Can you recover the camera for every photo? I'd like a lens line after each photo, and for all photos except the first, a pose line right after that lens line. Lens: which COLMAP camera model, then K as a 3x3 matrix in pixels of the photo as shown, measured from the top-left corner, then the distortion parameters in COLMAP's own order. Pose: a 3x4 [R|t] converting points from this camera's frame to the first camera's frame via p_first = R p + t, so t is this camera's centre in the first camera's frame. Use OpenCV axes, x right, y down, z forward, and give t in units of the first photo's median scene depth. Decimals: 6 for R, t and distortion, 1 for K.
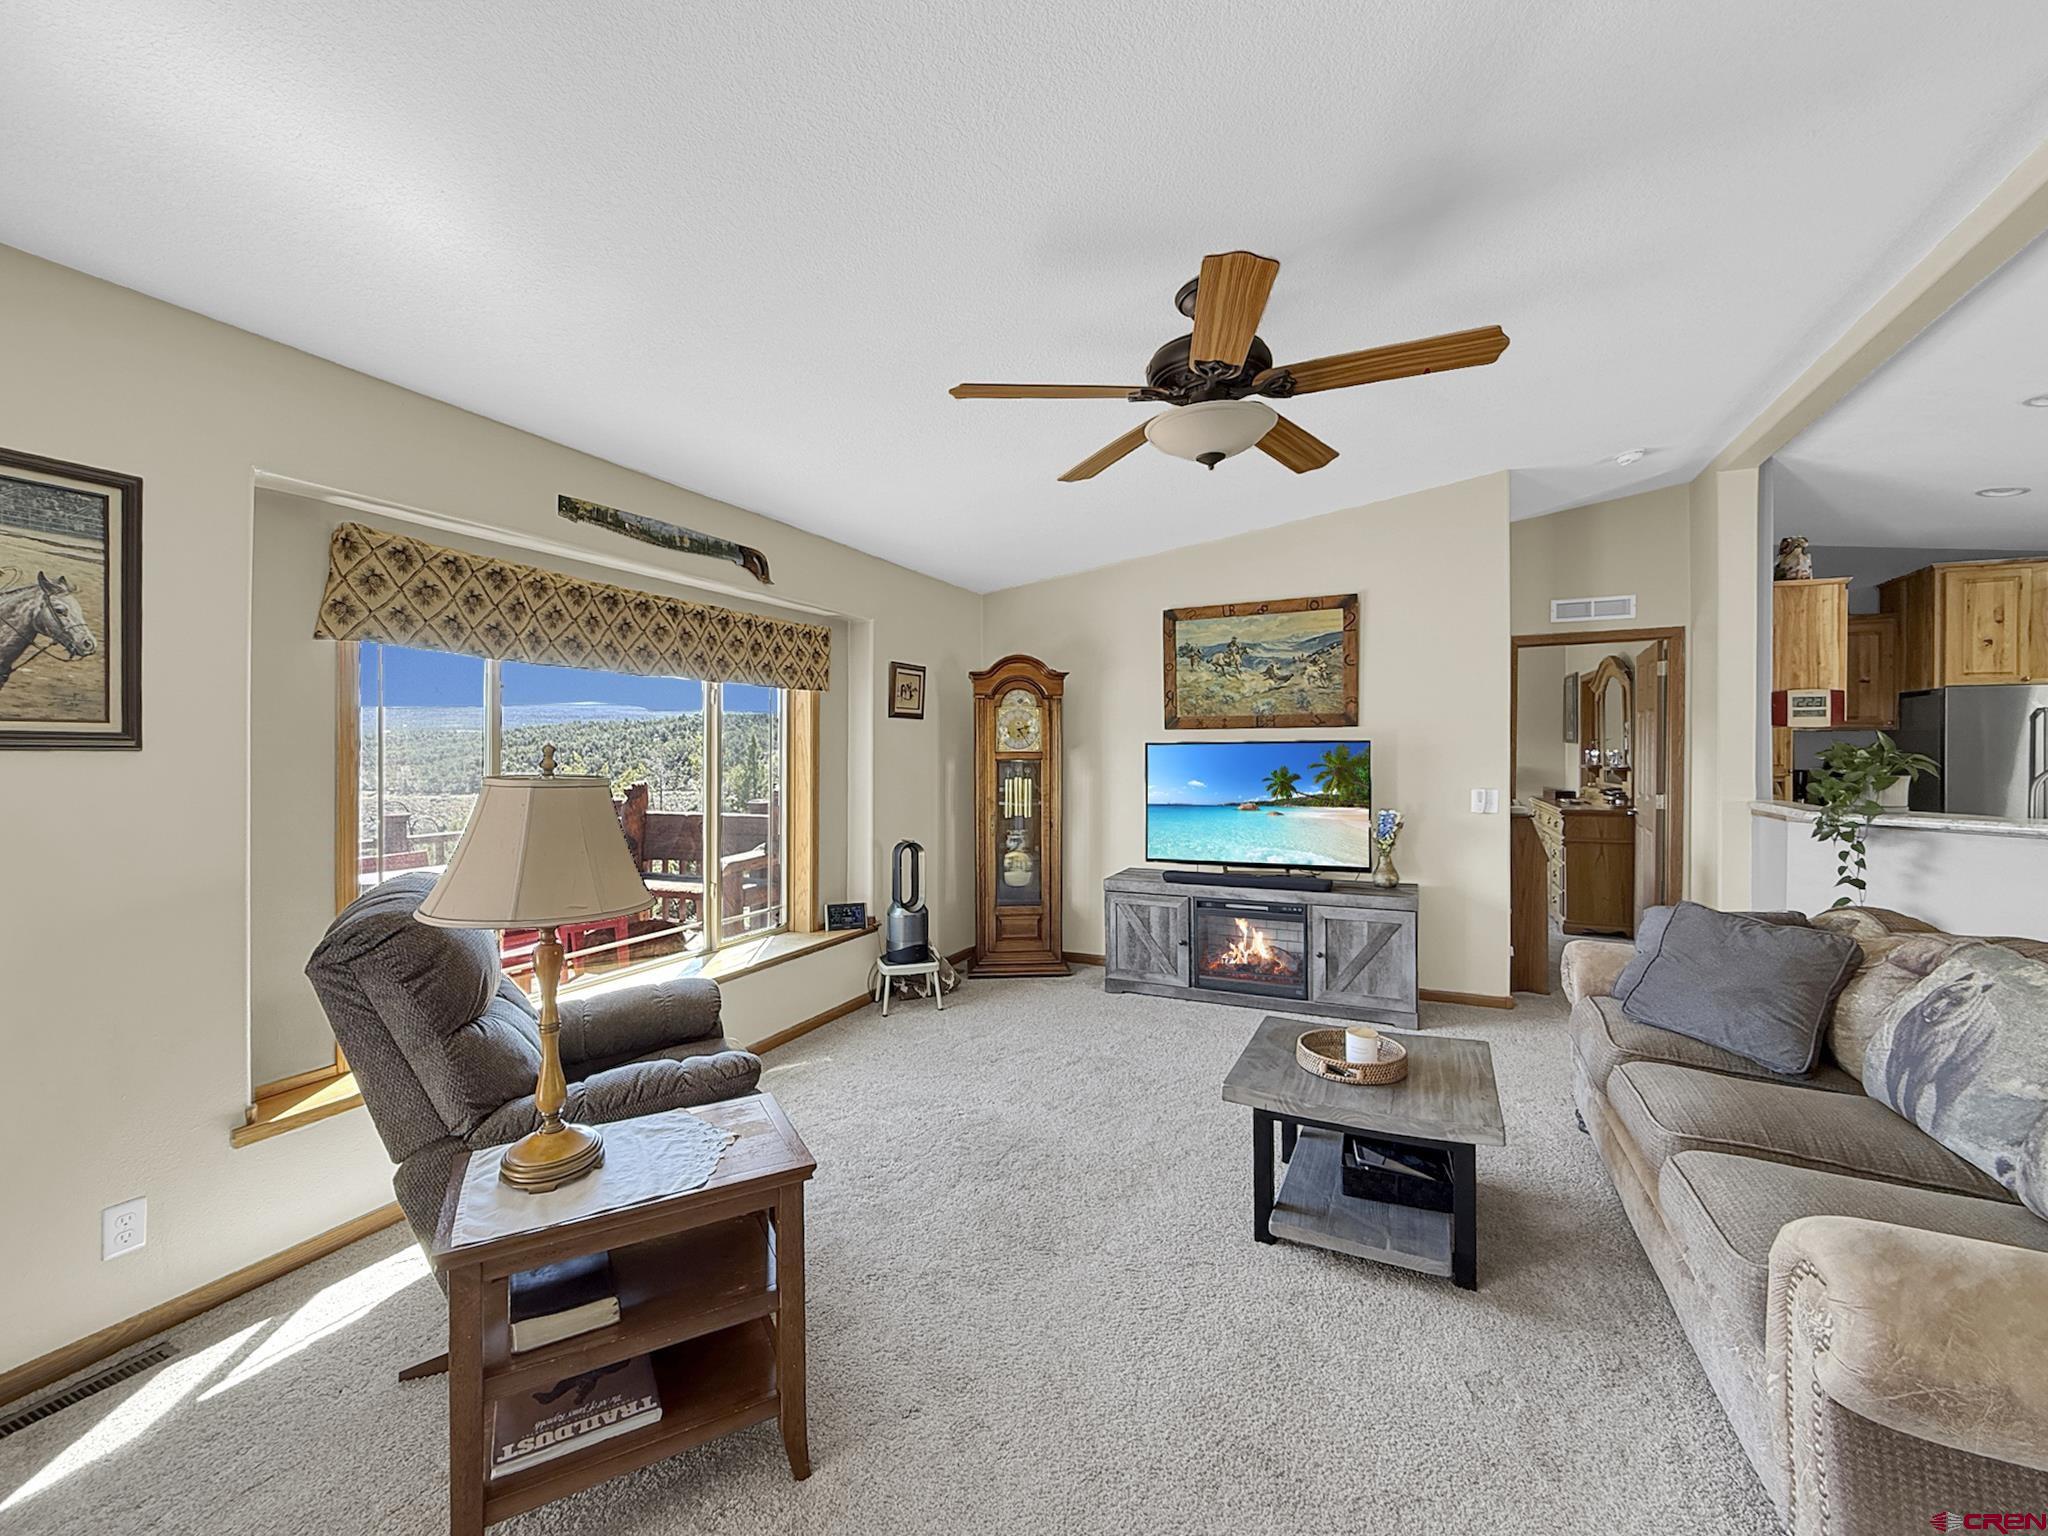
lens RADIAL K [[846.4, 0, 1014.8], [0, 846.4, 755.8], [0, 0, 1]] dist [0.000700, 0.000138]
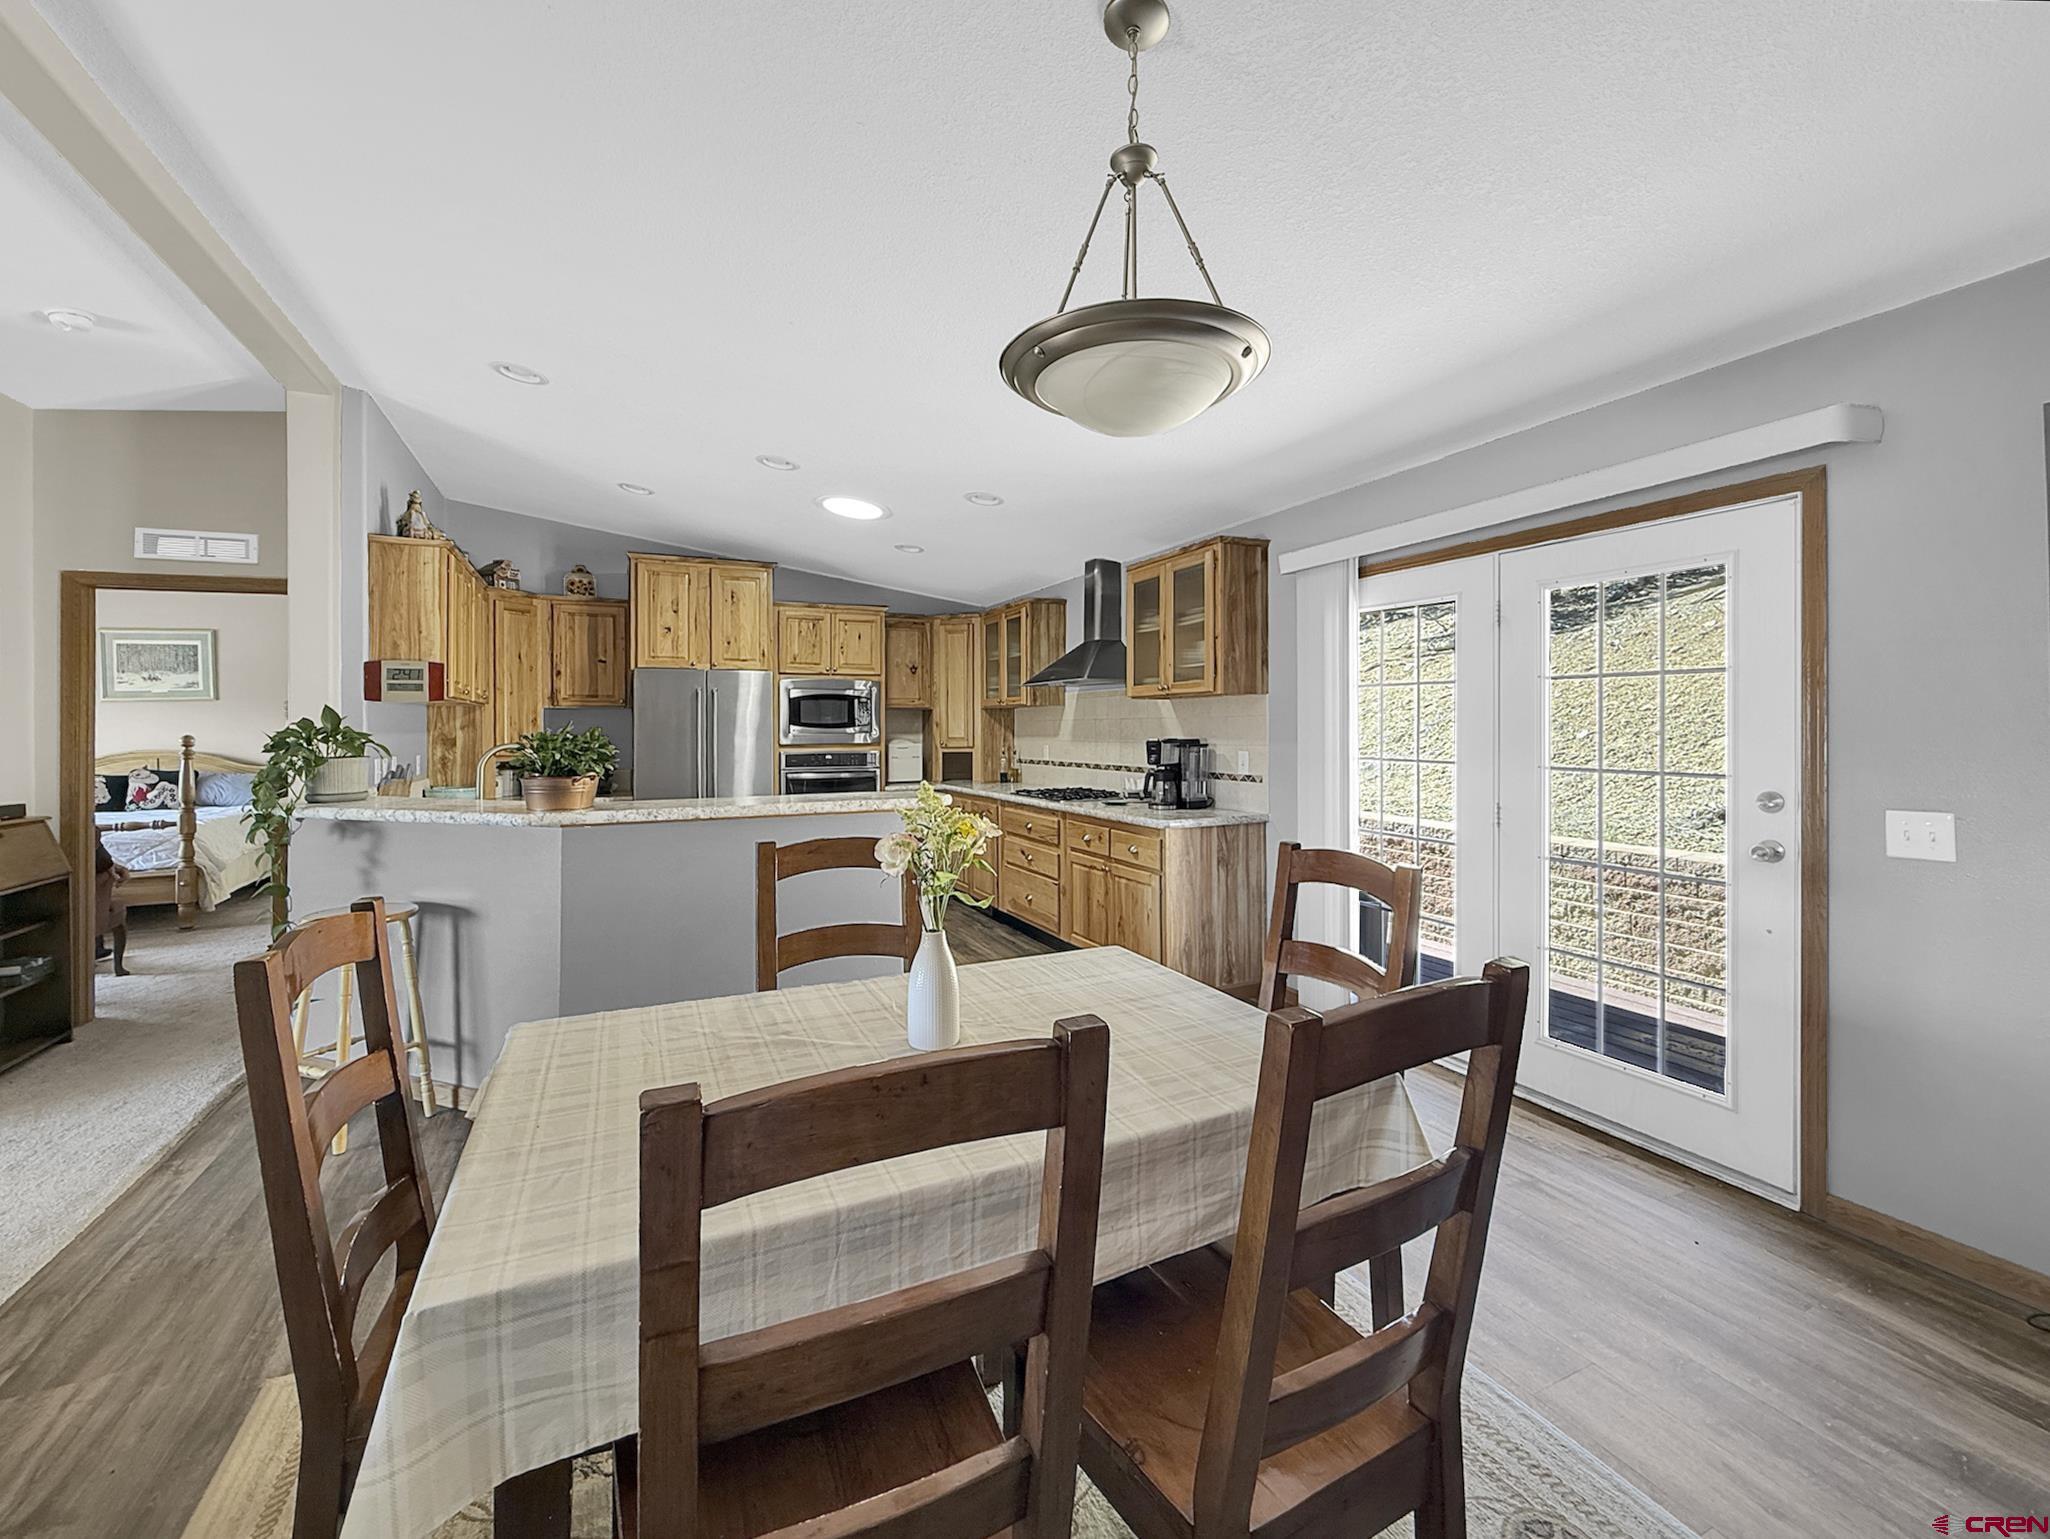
lens RADIAL K [[847.2, 0, 1003.6], [0, 847.2, 726.0], [0, 0, 1]] dist [0.000700, 0.000138]
pose [[0.640795, -0.008267, 0.767667, 0.688967], [0.016968, 0.999850, -0.003397, 0.004765], [-0.767524, 0.015202, 0.640840, -0.056225]]
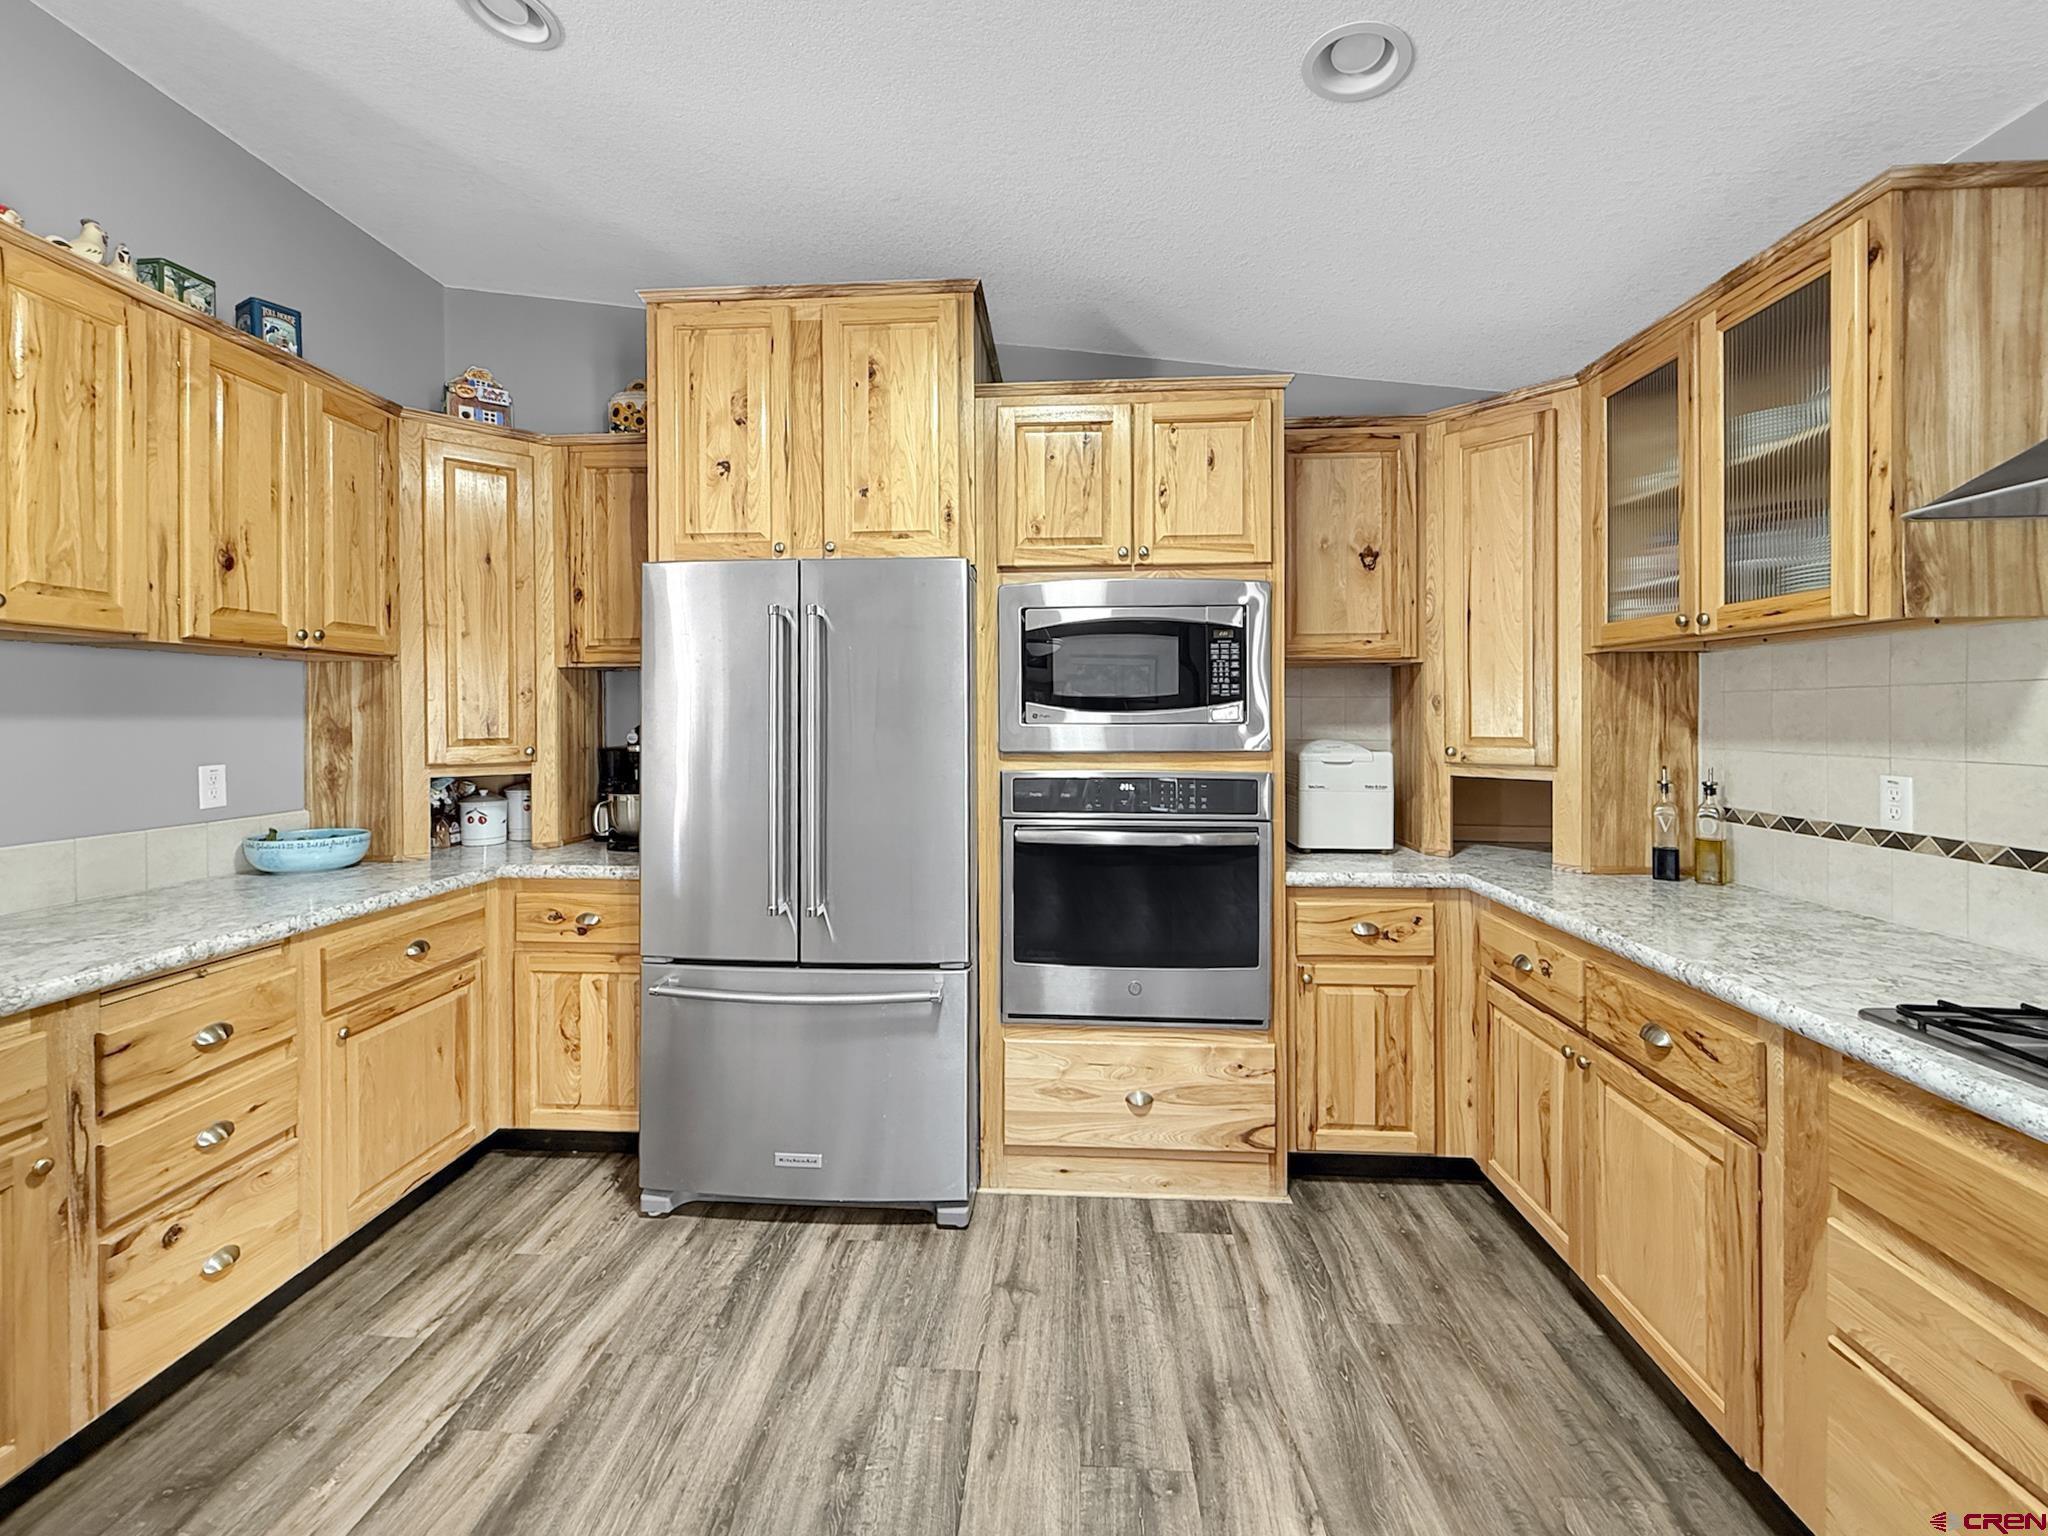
lens RADIAL K [[846.4, 0, 1014.2], [0, 846.4, 718.4], [0, 0, 1]] dist [0.000700, 0.000138]
pose [[0.932587, -0.008141, 0.360853, 1.343246], [0.010066, 0.999943, -0.003454, 0.004960], [-0.360804, 0.006854, 0.932616, 0.617967]]
